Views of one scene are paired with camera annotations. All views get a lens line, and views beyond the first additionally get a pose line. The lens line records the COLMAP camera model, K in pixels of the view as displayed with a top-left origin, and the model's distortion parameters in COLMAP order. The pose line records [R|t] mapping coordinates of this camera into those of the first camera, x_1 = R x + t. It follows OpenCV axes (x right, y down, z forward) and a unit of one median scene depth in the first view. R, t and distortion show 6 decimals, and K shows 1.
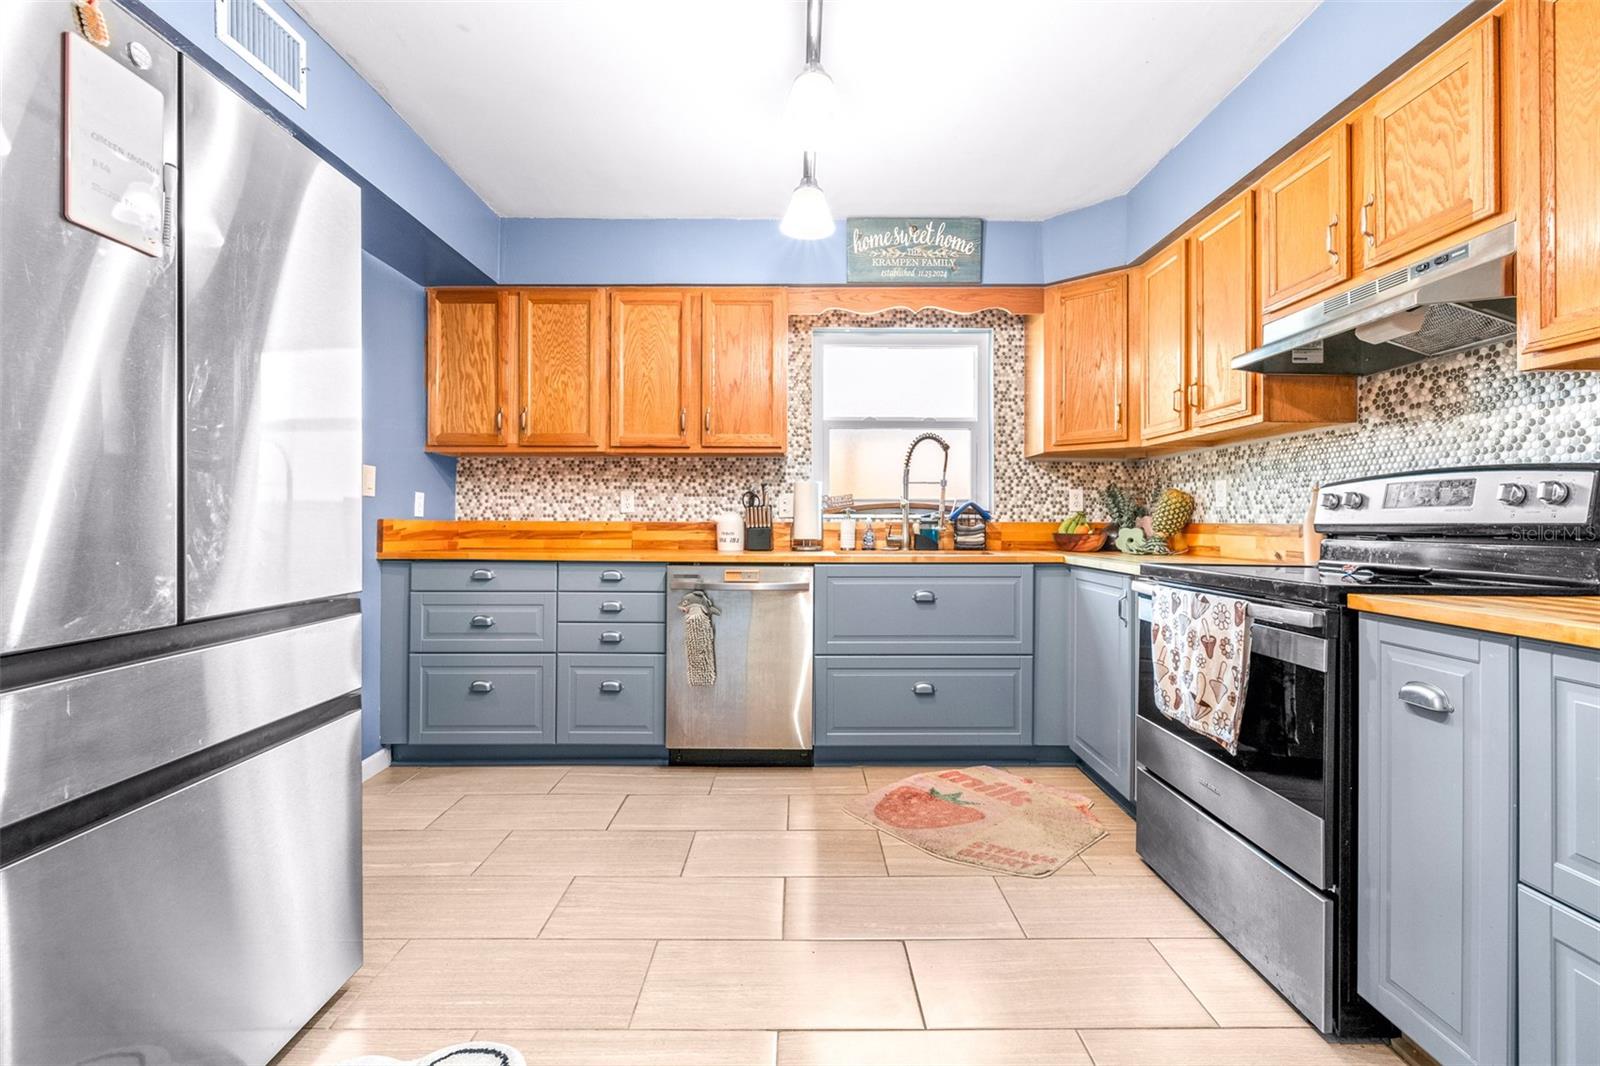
lens RADIAL K [[692.7, 0, 801.4], [0, 692.7, 509.8], [0, 0, 1]] dist [0.002525, -0.000273]
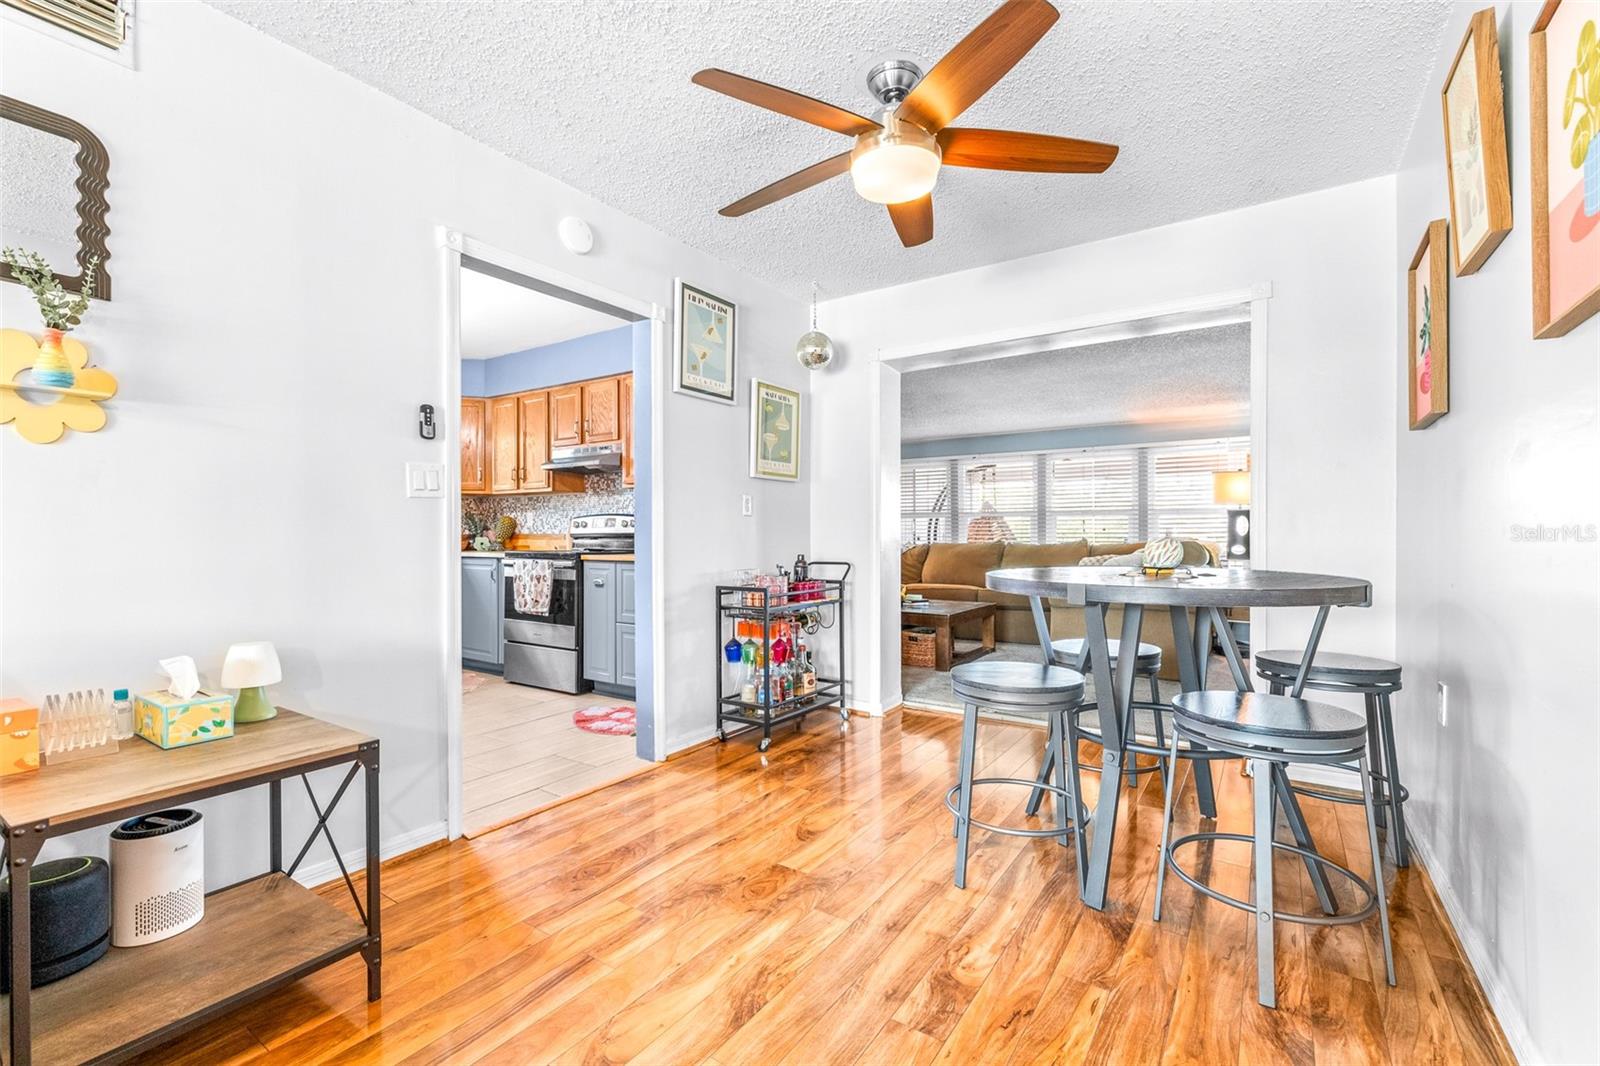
lens RADIAL K [[692.7, 0, 812.9], [0, 692.7, 533.5], [0, 0, 1]] dist [0.002525, -0.000273]
pose [[0.551897, -0.008292, 0.833871, -0.638715], [-0.004756, 0.999903, 0.013091, -0.012503], [-0.833899, -0.011190, 0.551804, -0.821867]]
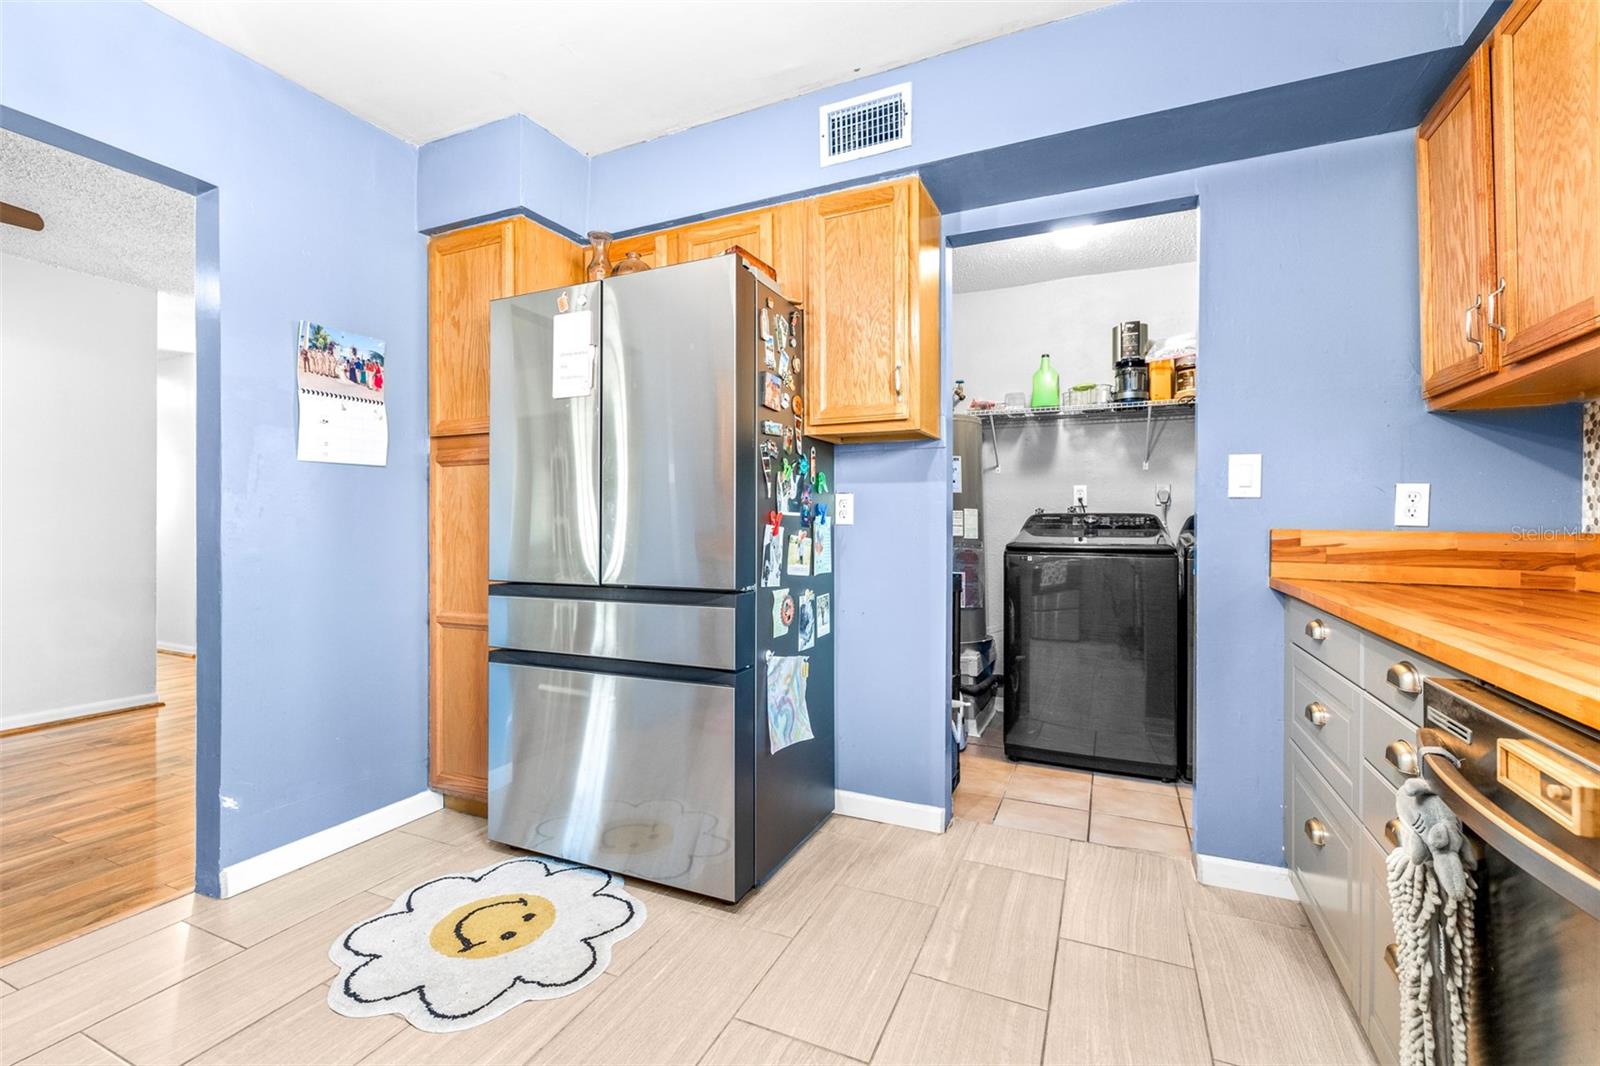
lens RADIAL K [[692.7, 0, 794.7], [0, 692.7, 523.1], [0, 0, 1]] dist [0.002525, -0.000273]
pose [[-0.408890, -0.004790, -0.912571, 0.224212], [0.011736, 0.999876, -0.010507, 0.009410], [0.912508, -0.015006, -0.408783, 0.885426]]
